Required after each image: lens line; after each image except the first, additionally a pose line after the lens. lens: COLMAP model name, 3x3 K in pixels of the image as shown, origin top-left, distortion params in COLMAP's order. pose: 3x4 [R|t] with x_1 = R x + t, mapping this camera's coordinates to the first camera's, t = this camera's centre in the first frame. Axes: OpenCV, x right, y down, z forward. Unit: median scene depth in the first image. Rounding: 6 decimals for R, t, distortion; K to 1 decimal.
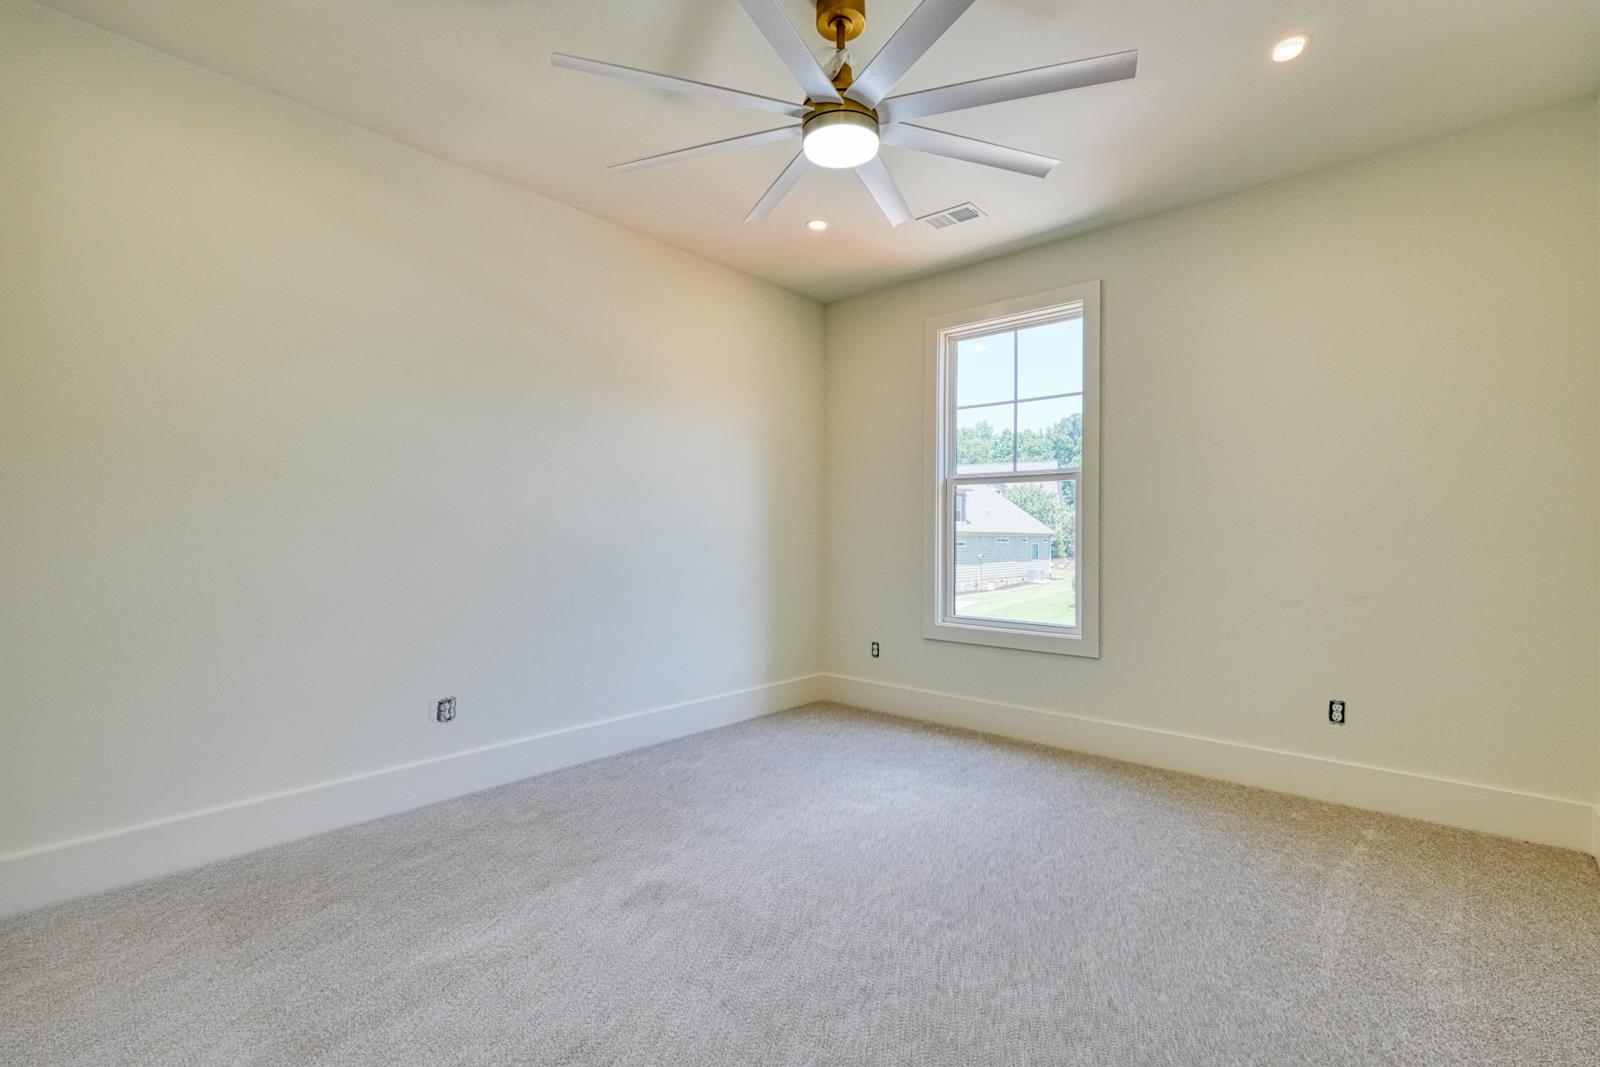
lens RADIAL K [[712.5, 0, 784.8], [0, 712.5, 529.3], [0, 0, 1]] dist [0.003044, 0.000088]
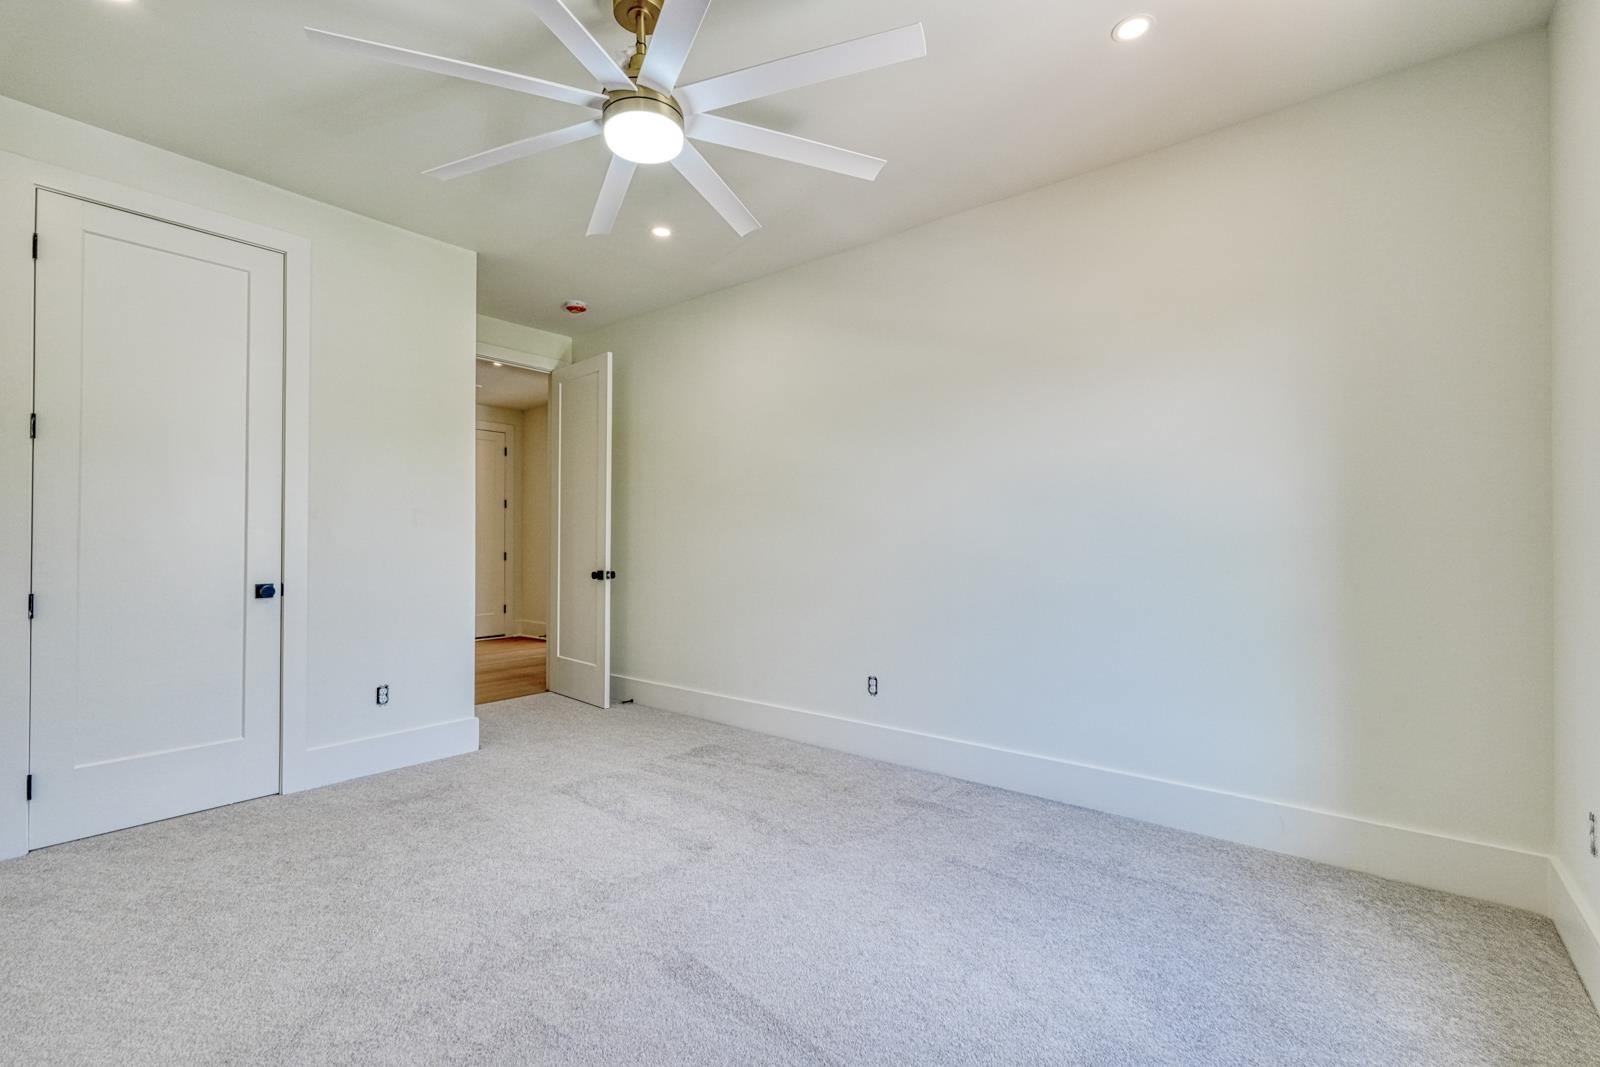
lens RADIAL K [[712.5, 0, 797.9], [0, 712.5, 532.7], [0, 0, 1]] dist [0.003044, 0.000088]
pose [[0.065858, -0.003489, -0.997823, 0.850253], [0.007461, 0.999968, -0.003004, 0.001002], [0.997801, -0.007247, 0.065882, 0.937602]]
